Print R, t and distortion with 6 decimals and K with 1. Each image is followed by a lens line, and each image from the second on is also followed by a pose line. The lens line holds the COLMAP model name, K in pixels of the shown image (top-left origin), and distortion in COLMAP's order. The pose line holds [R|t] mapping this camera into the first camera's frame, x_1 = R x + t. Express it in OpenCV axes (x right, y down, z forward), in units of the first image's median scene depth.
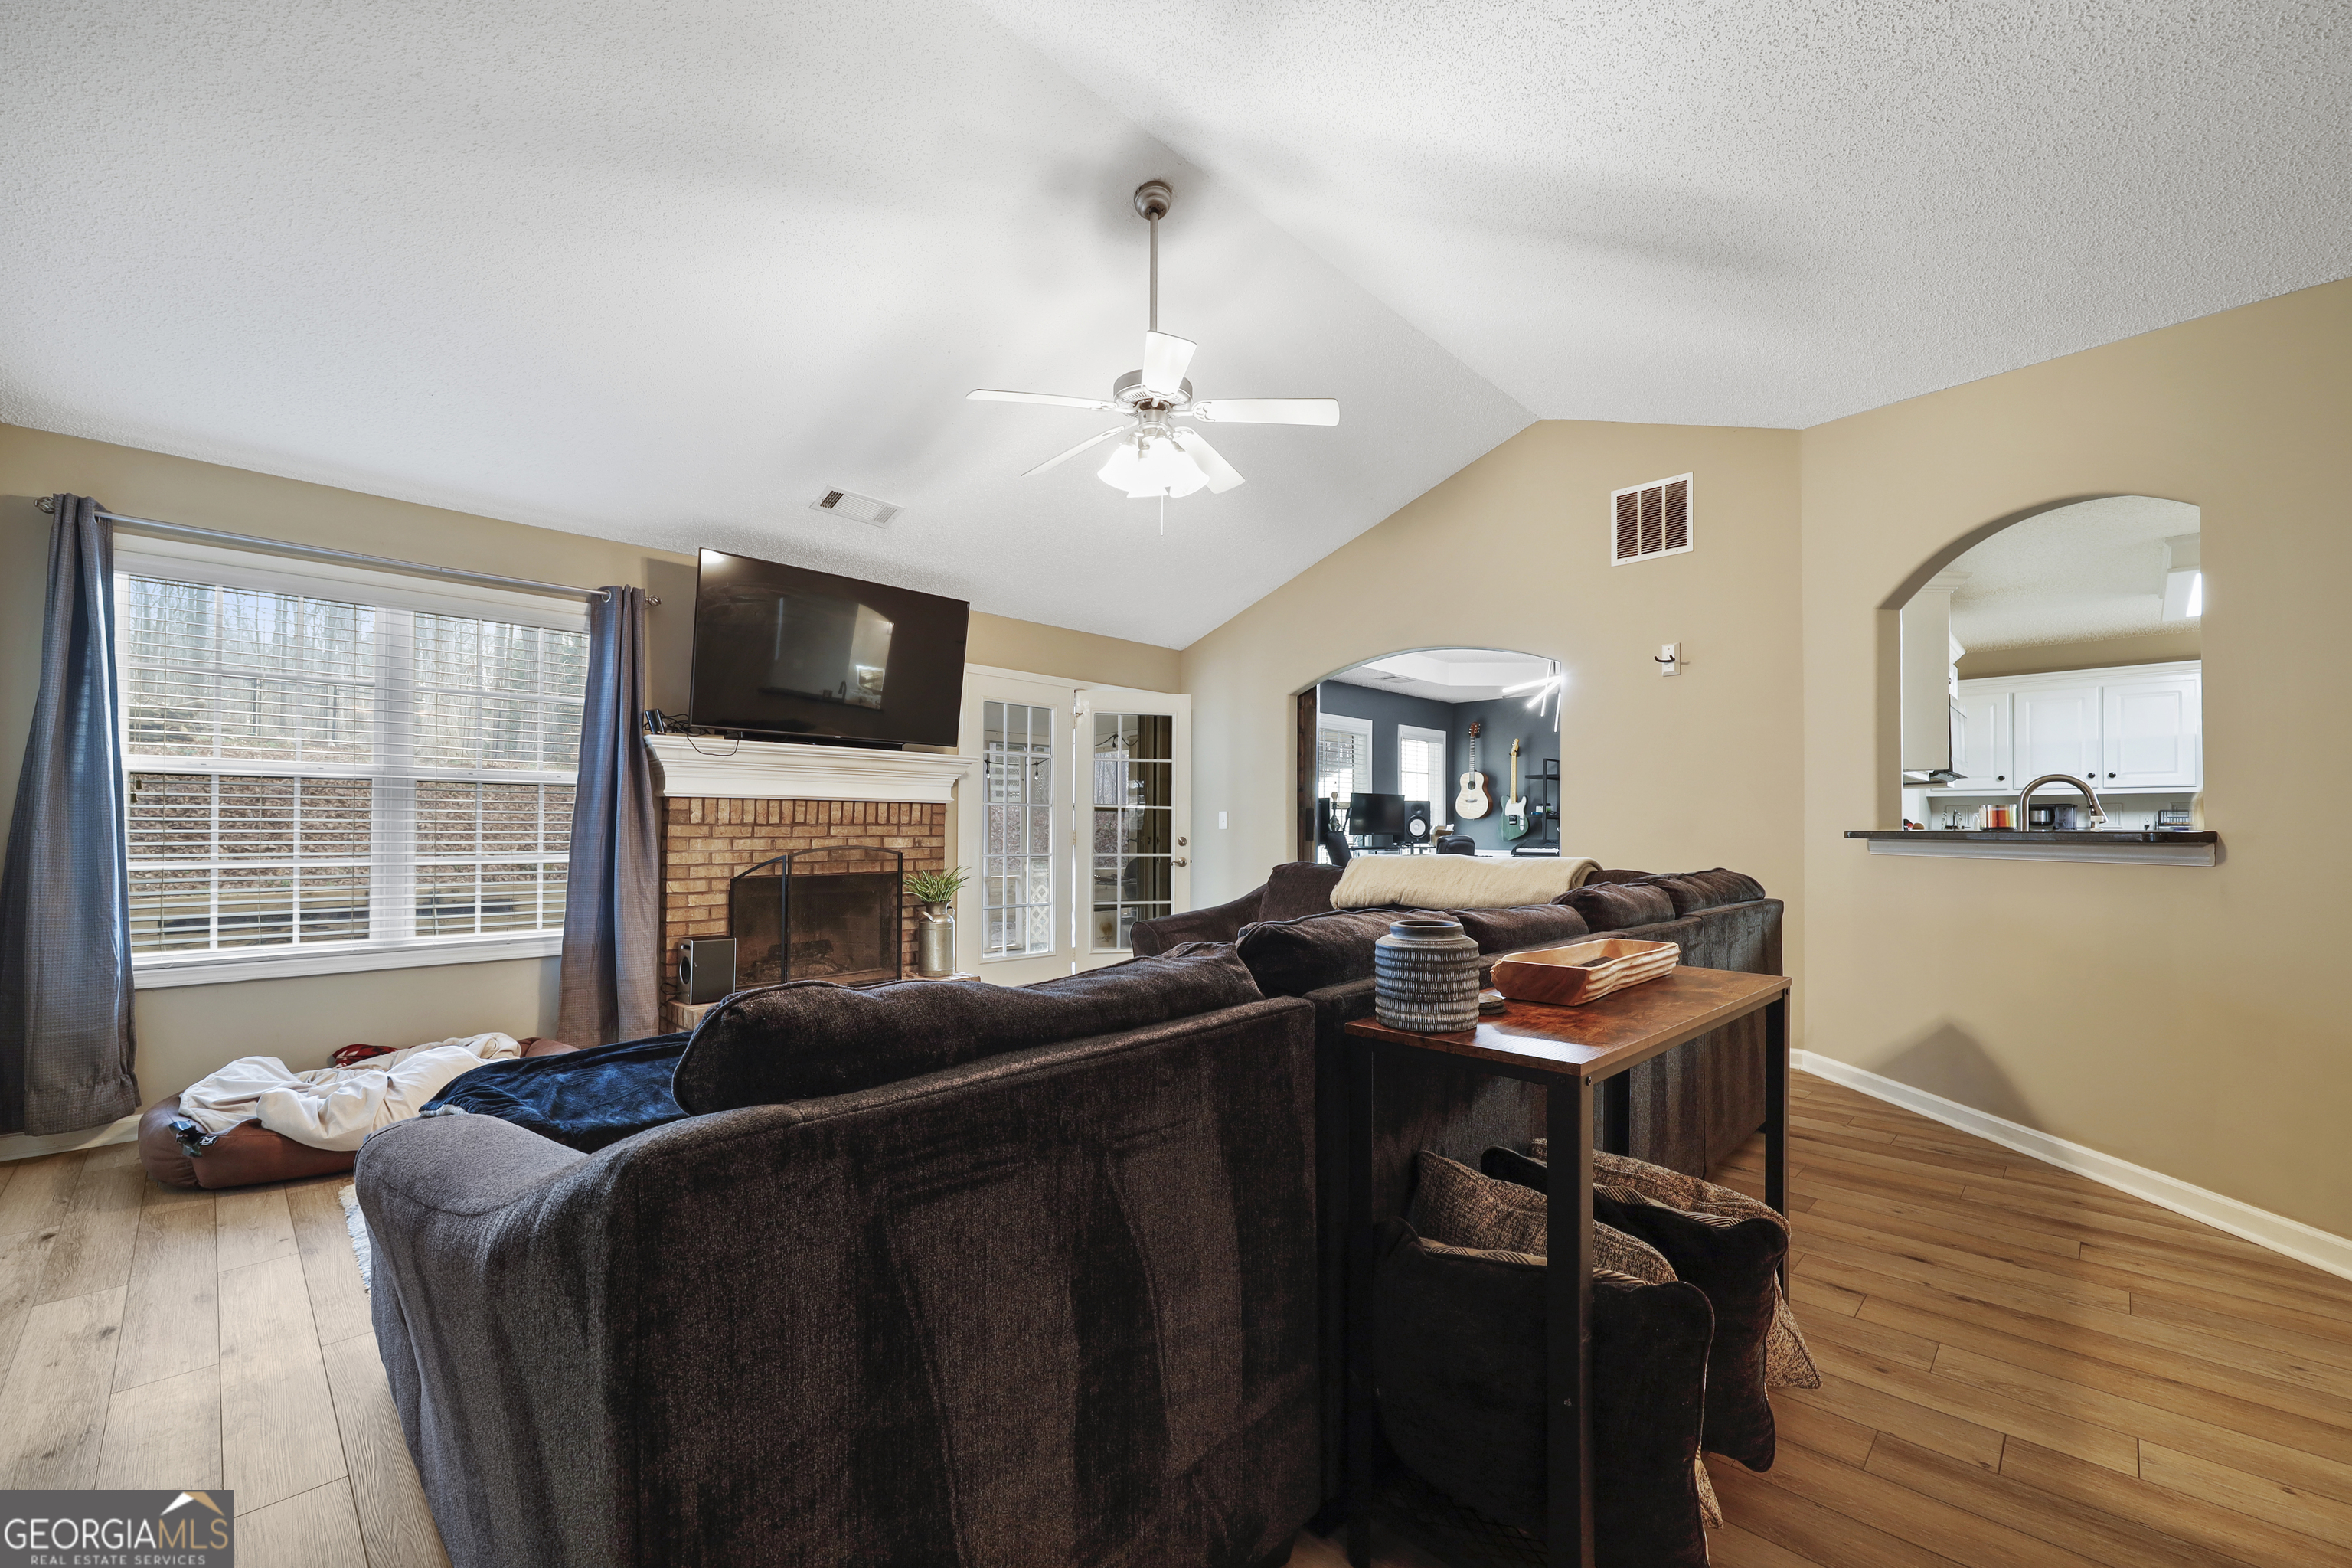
lens RADIAL K [[949.0, 0, 1177.3], [0, 949.0, 805.6], [0, 0, 1]] dist [0.001376, 0.000312]
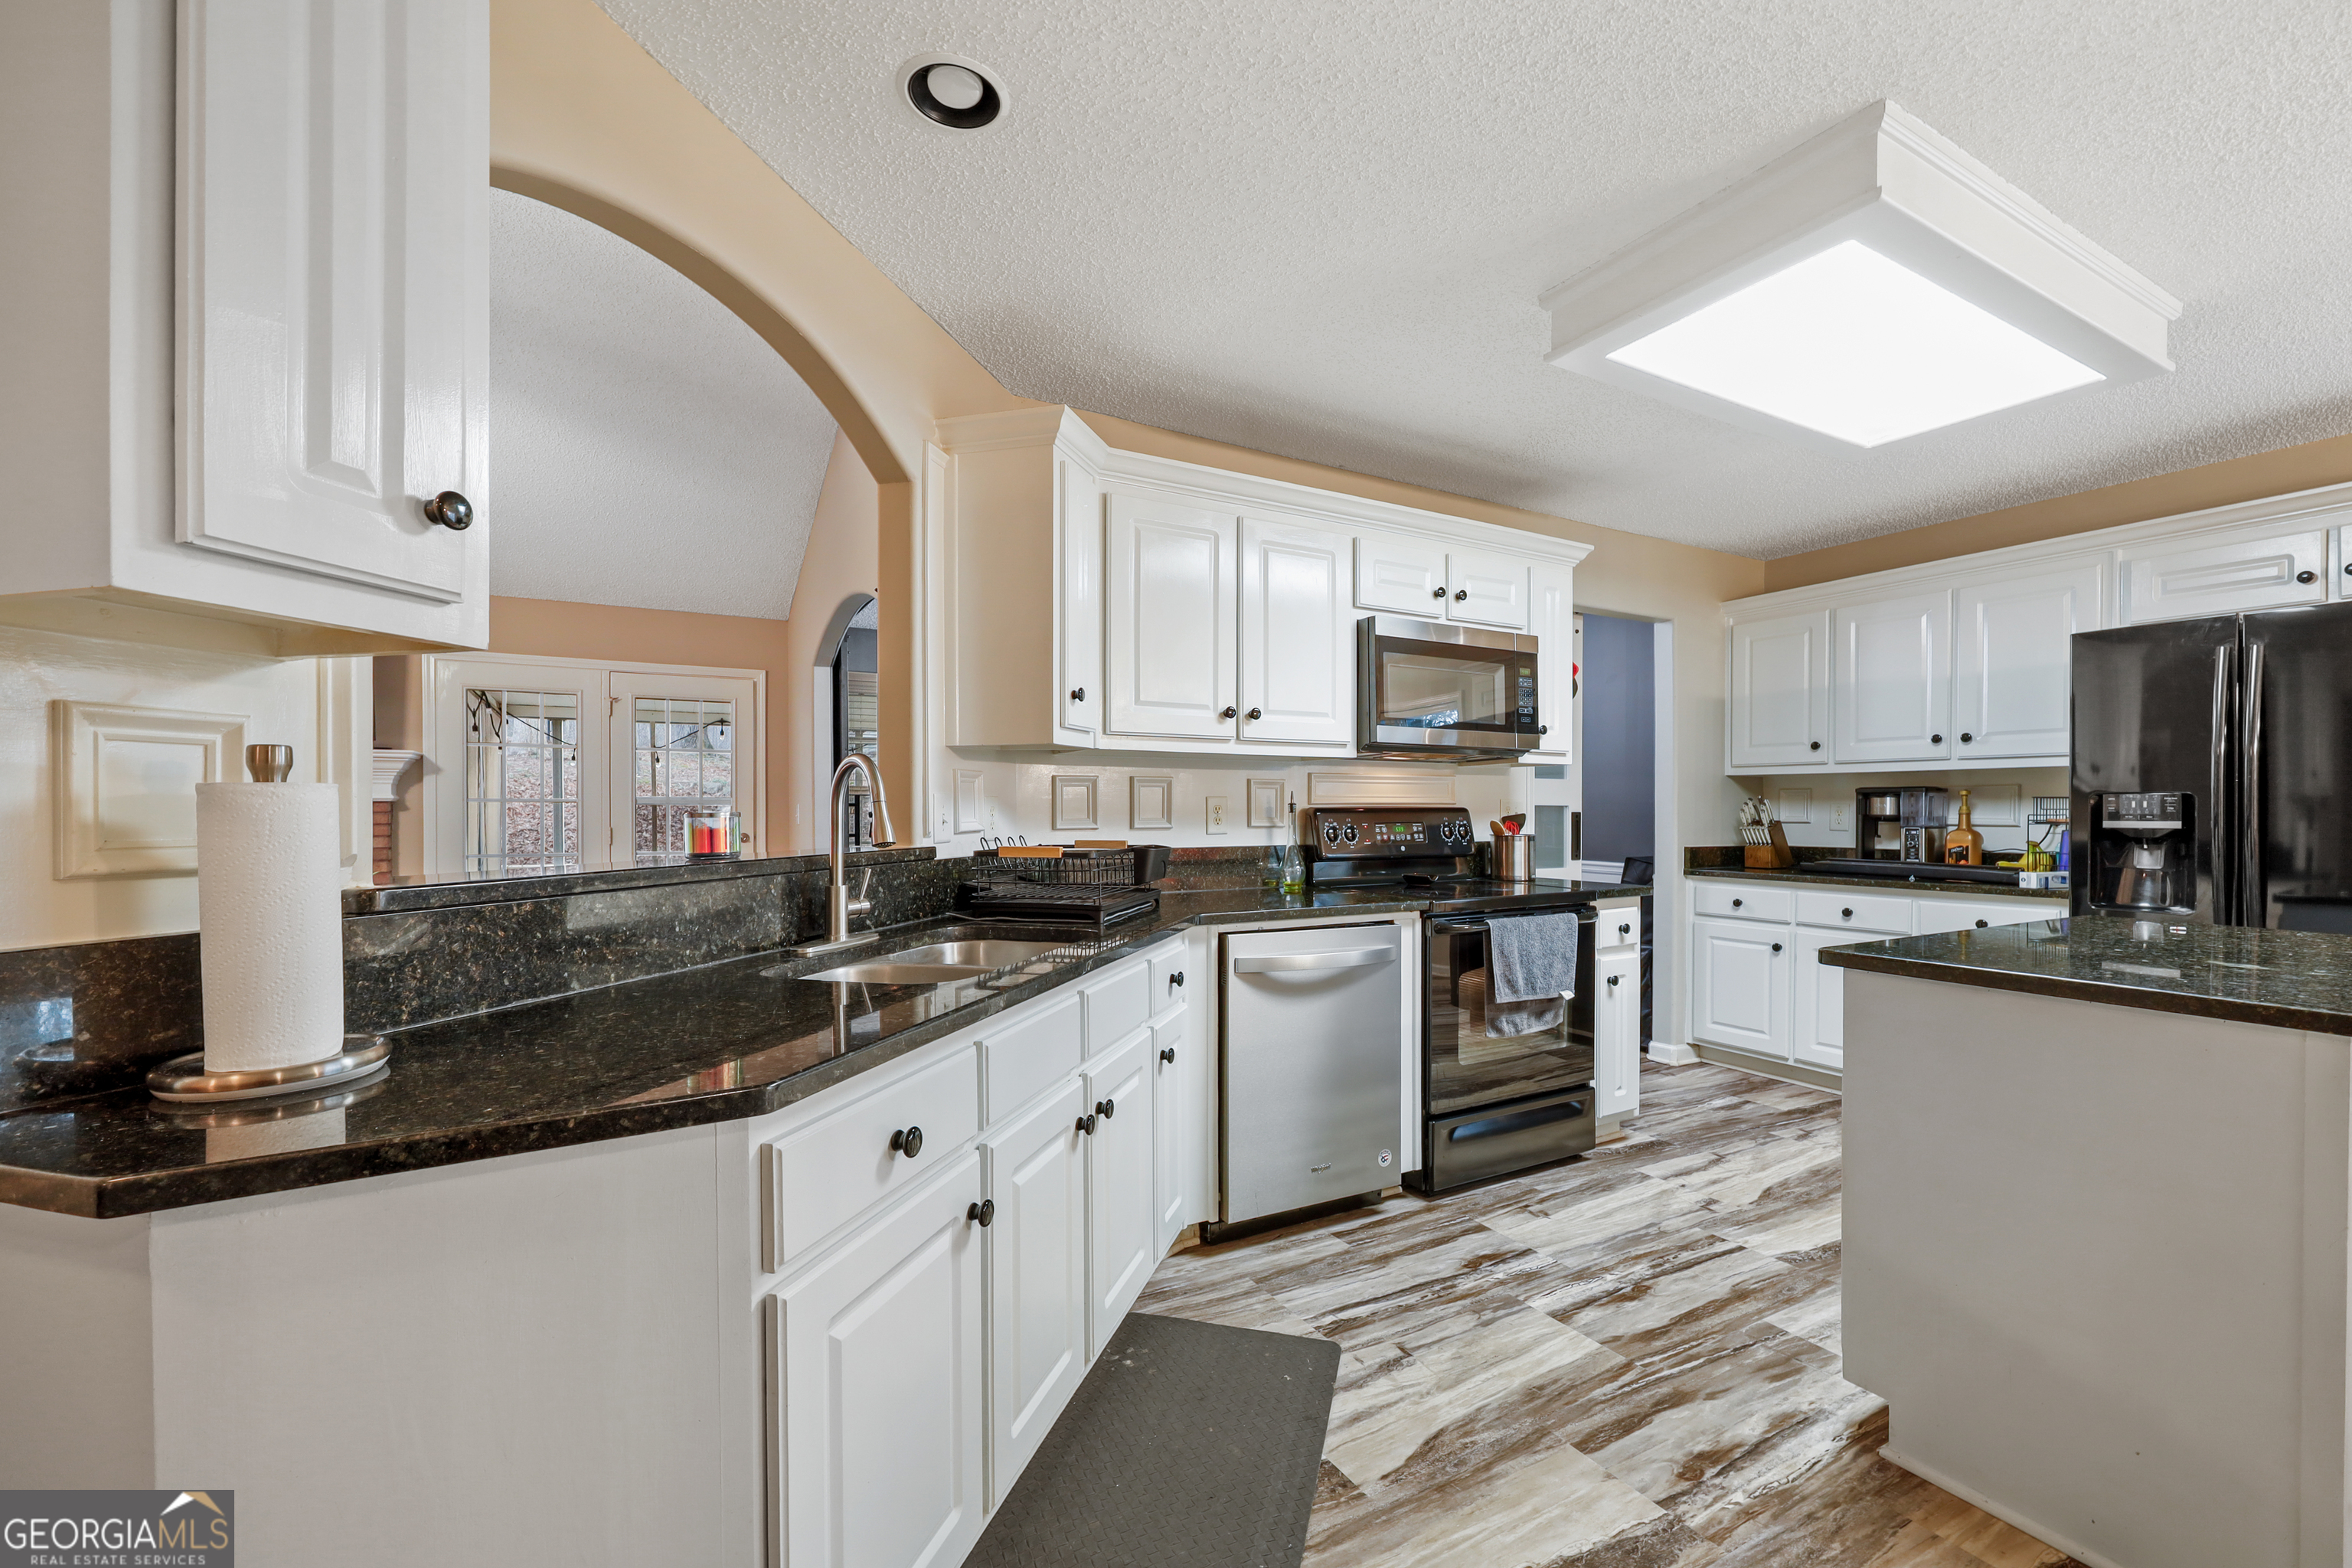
lens RADIAL K [[949.0, 0, 1191.2], [0, 949.0, 808.6], [0, 0, 1]] dist [0.001376, 0.000312]
pose [[0.958857, -0.003818, -0.283864, 0.919507], [0.011525, 0.999609, 0.025485, -0.011223], [0.283656, -0.027708, 0.958526, 0.390706]]
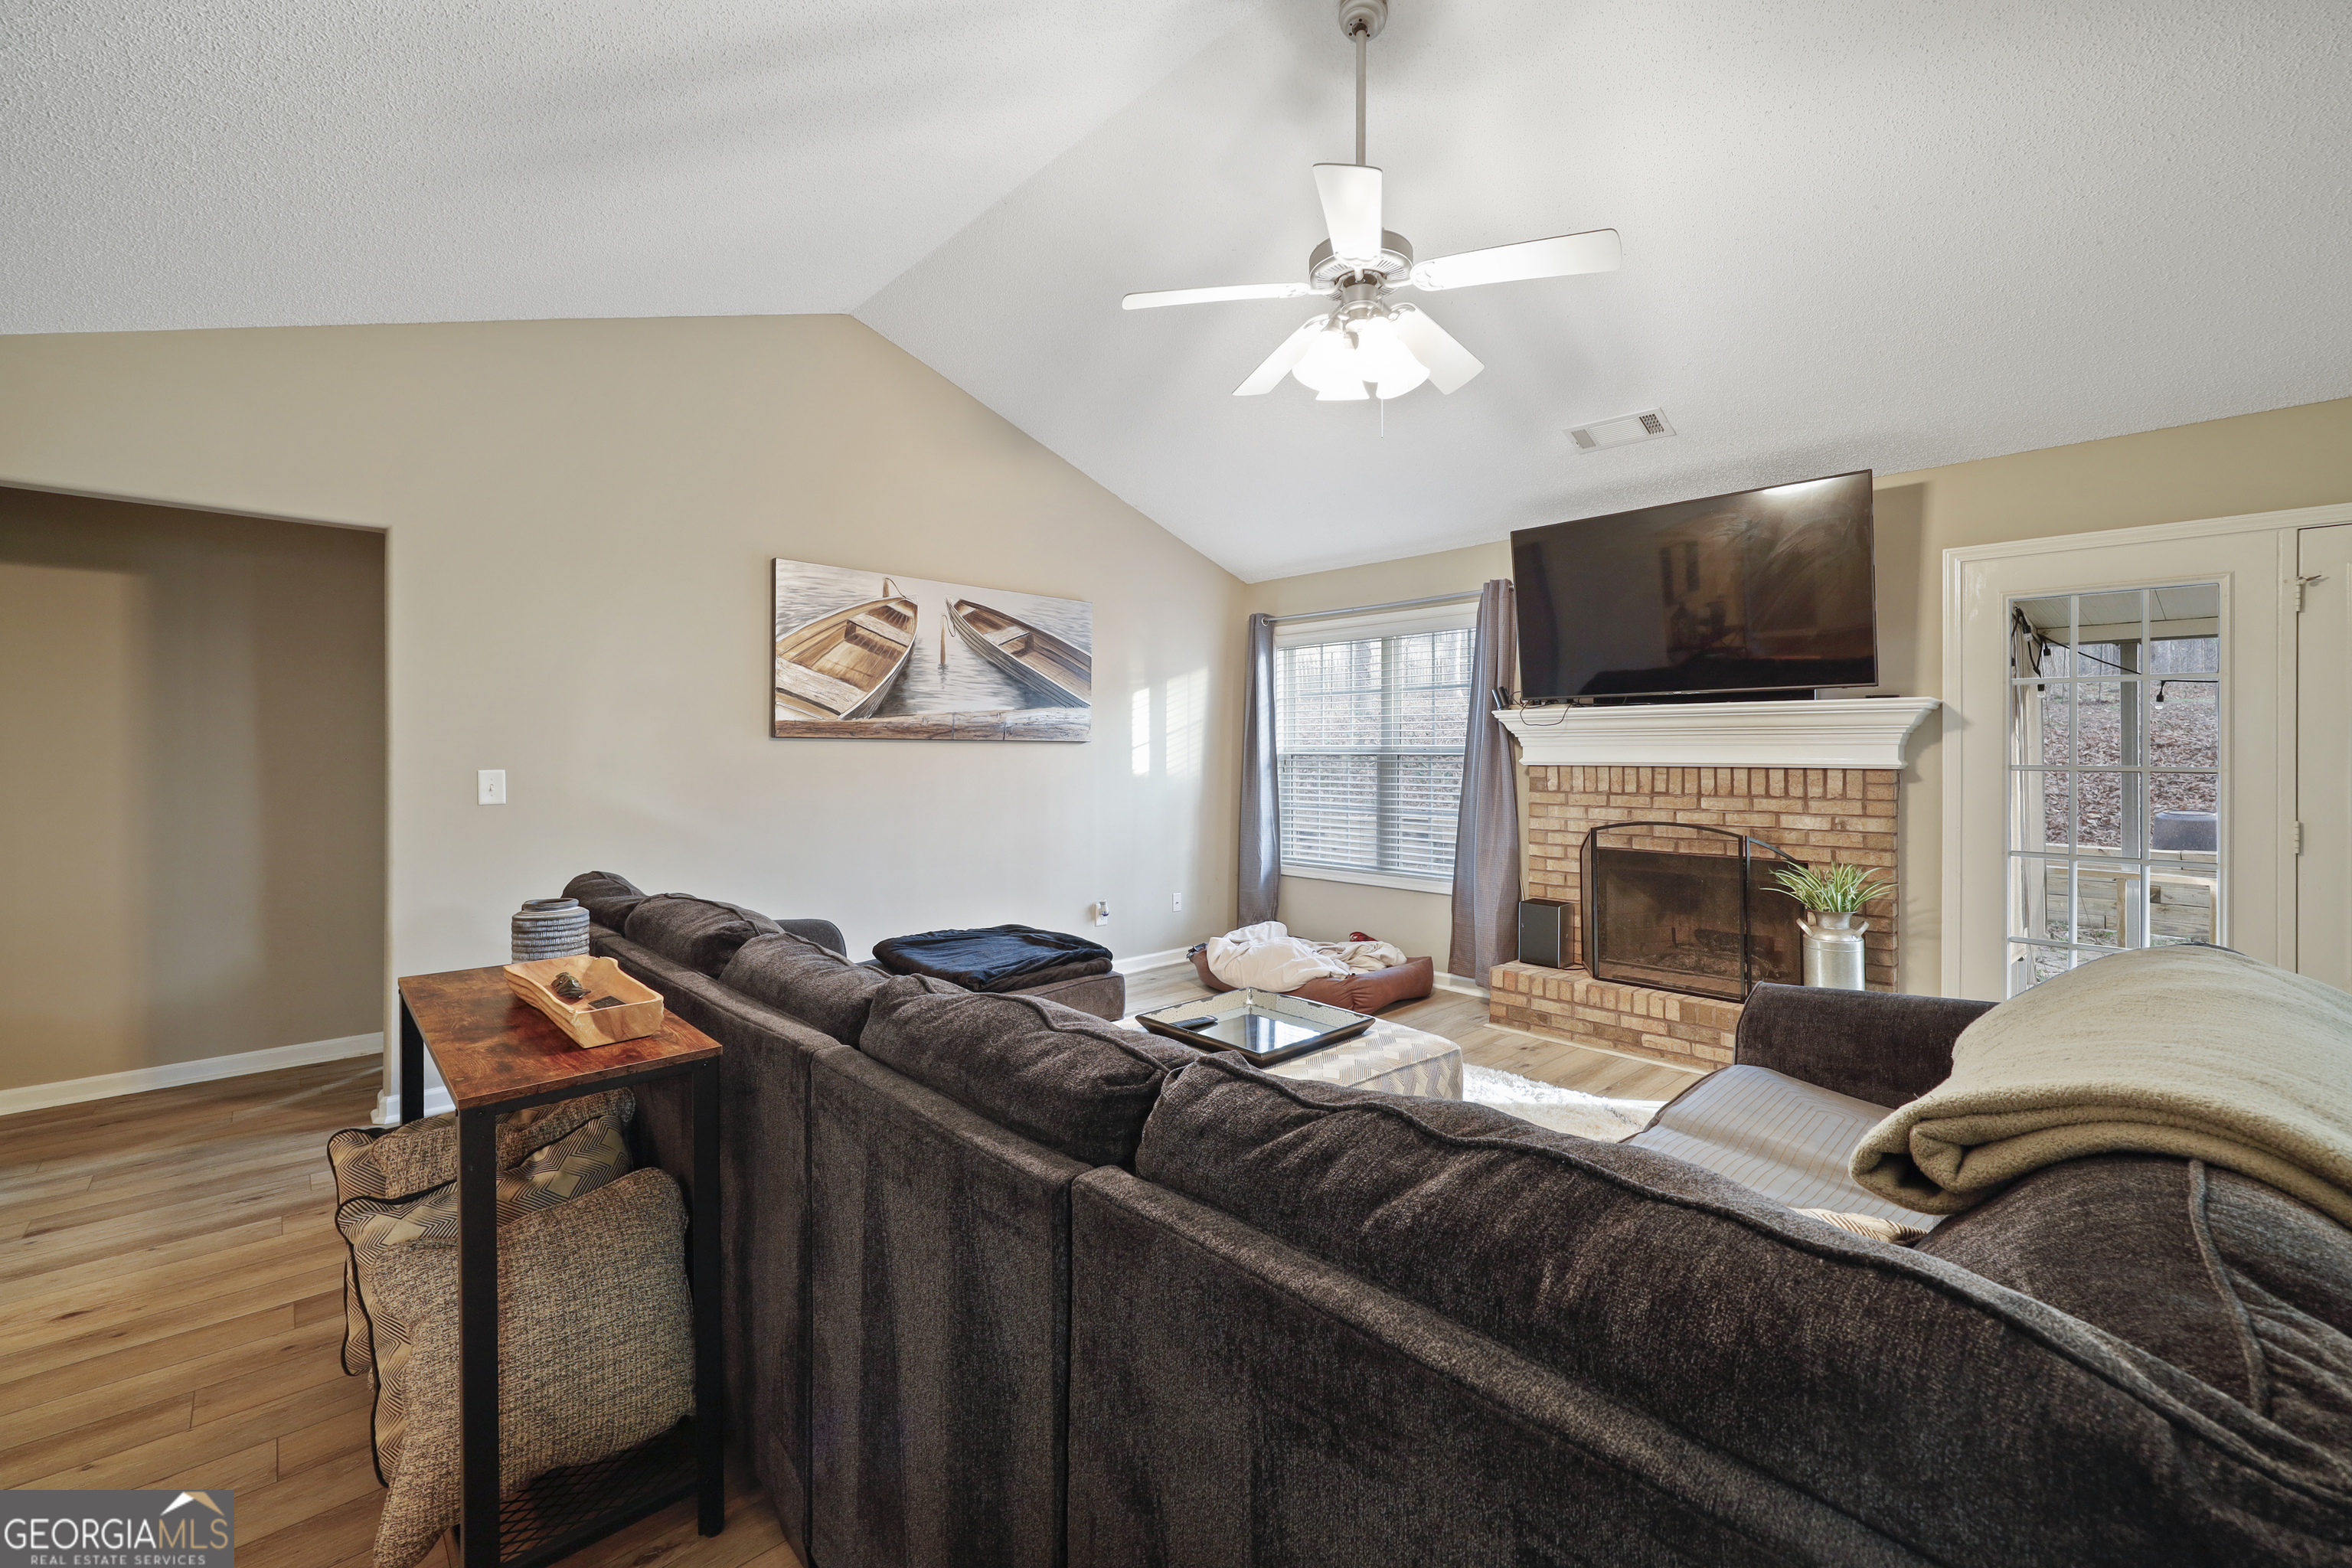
lens RADIAL K [[949.0, 0, 1174.9], [0, 949.0, 766.2], [0, 0, 1]] dist [0.001376, 0.000312]
pose [[-0.030814, 0.005979, -0.999507, 0.524805], [0.018752, 0.999810, 0.005402, -0.020578], [0.999349, -0.018576, -0.030920, 0.606952]]
